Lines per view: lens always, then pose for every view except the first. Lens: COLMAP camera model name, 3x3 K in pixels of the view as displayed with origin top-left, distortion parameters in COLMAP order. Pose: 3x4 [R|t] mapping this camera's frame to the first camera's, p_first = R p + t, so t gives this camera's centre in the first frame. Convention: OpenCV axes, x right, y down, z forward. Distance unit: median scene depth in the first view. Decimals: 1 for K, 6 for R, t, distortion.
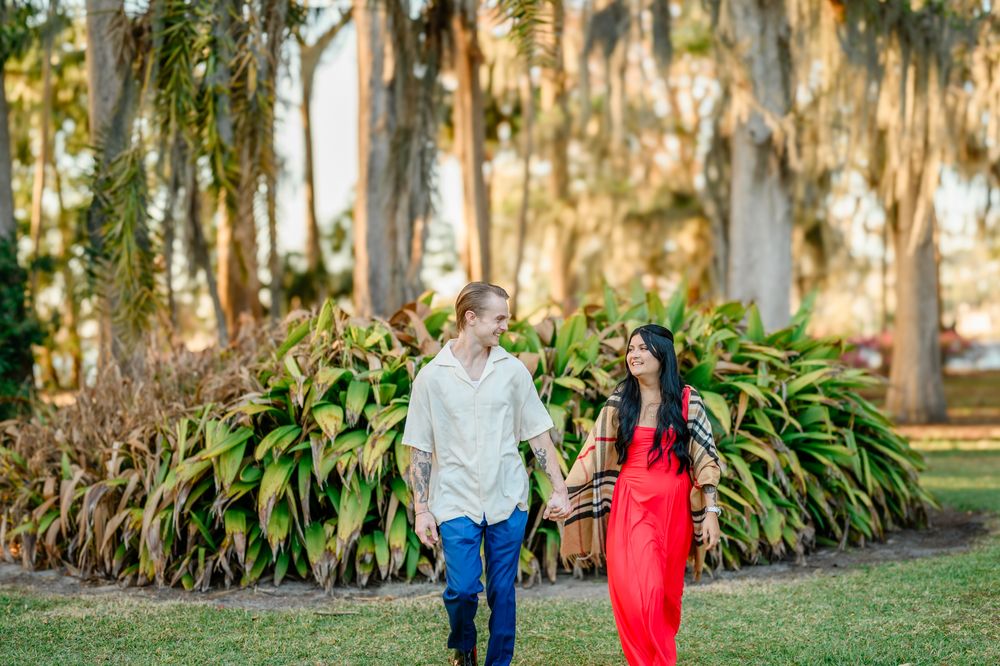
lens RADIAL K [[1641.0, 0, 539.2], [0, 1641.0, 336.9], [0, 0, 1]] dist [-0.004748, 0.011825]
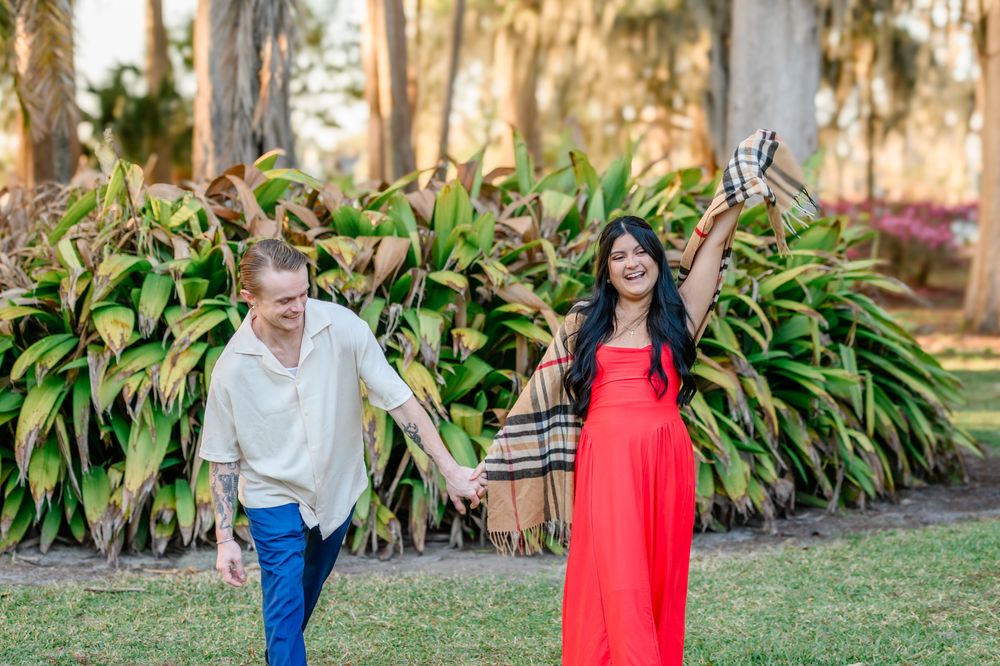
lens RADIAL K [[2441.4, 0, 500.0], [0, 2441.4, 333.0], [0, 0, 1]] dist [-0.089537, -0.170085]
pose [[0.999935, 0.010630, -0.004199, 0.044521], [-0.010369, 0.998262, 0.058008, -0.010972], [0.004808, -0.057961, 0.998307, -0.075784]]
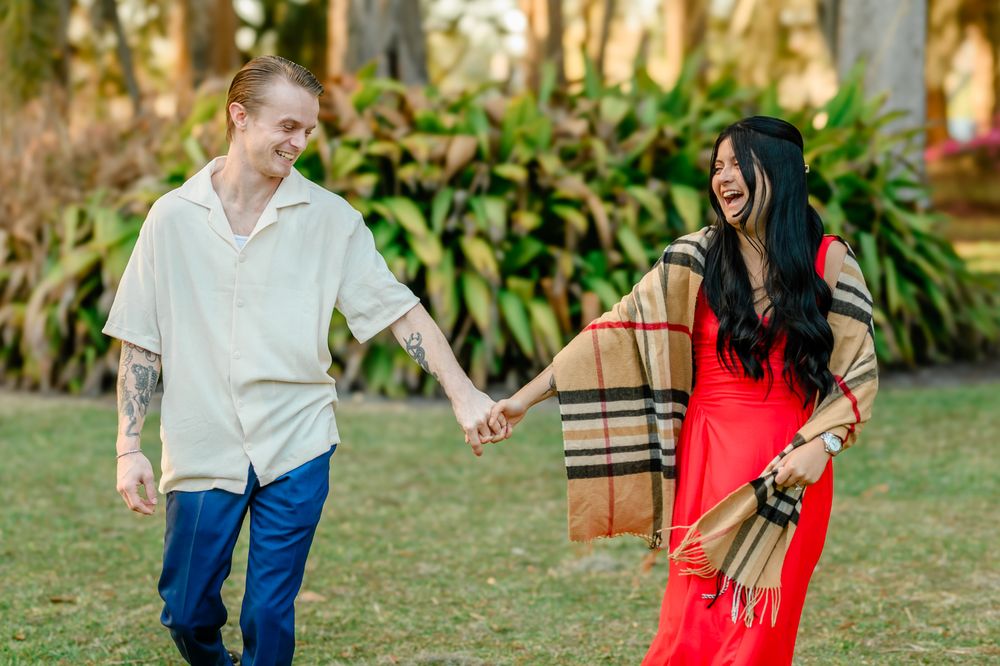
lens RADIAL K [[2768.9, 0, 500.0], [0, 2768.9, 333.0], [0, 0, 1]] dist [-0.065750, -0.041197]
pose [[0.996037, 0.020378, -0.086574, 0.139447], [-0.013045, 0.996343, 0.084437, -0.010470], [0.087978, -0.082973, 0.992661, -0.454409]]
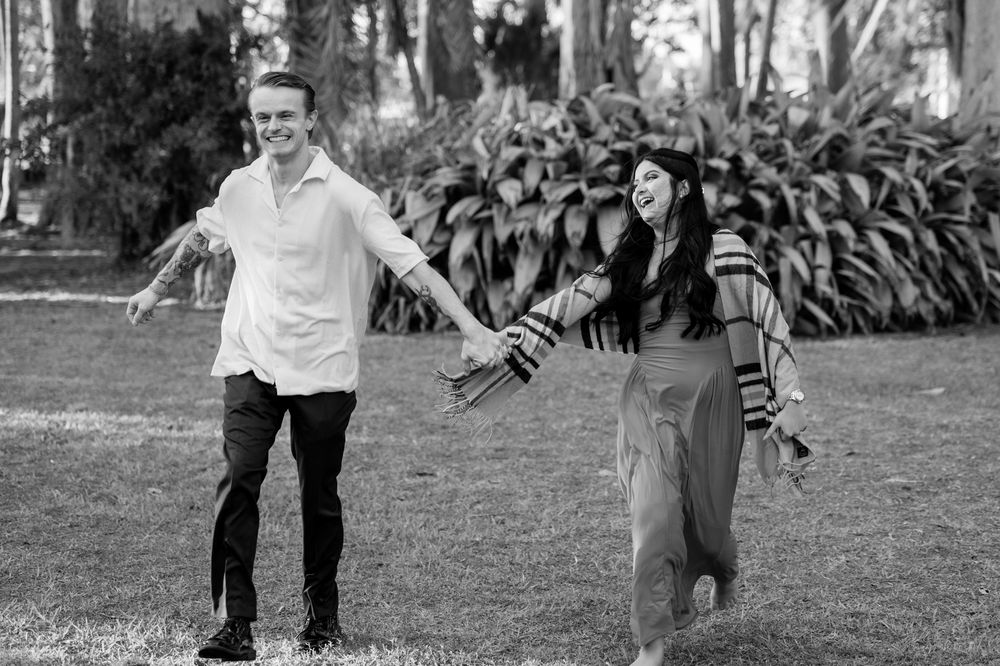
lens RADIAL K [[2290.0, 0, 500.0], [0, 2290.0, 333.0], [0, 0, 1]] dist [-0.056461, -0.472331]
pose [[0.987719, 0.027895, -0.153733, 0.112043], [-0.012340, 0.994787, 0.101224, -0.013825], [0.155755, -0.098083, 0.982914, -0.579799]]
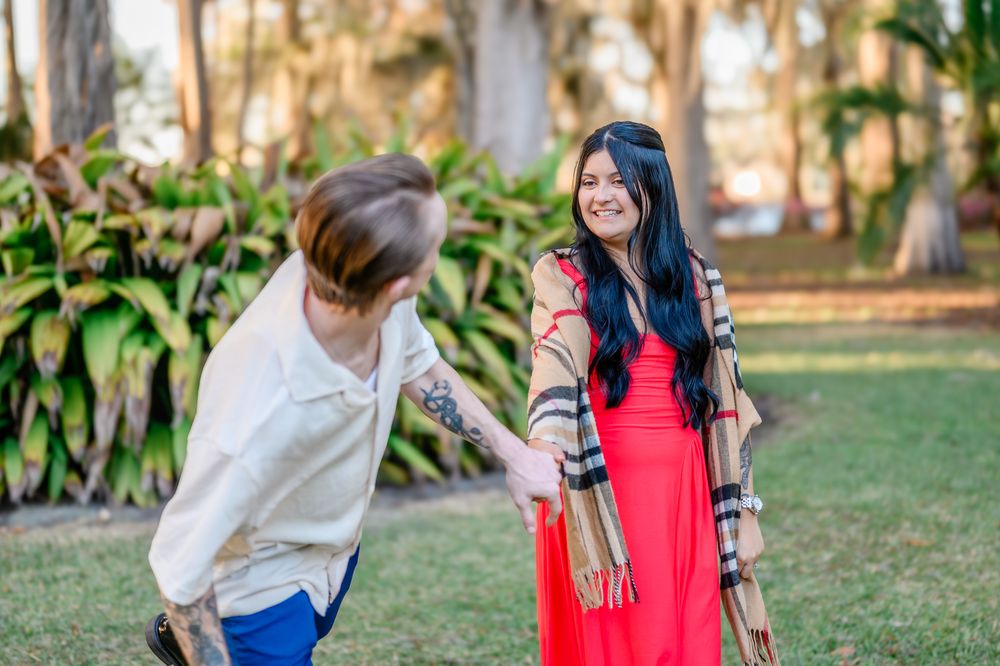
lens RADIAL K [[1737.5, 0, 471.5], [0, 1737.5, 293.5], [0, 0, 1]] dist [-0.038577, -0.066205]
pose [[0.994193, -0.009470, 0.107195, 0.027782], [0.003763, 0.998571, 0.053315, 0.006900], [-0.107547, -0.052602, 0.992807, 0.162344]]
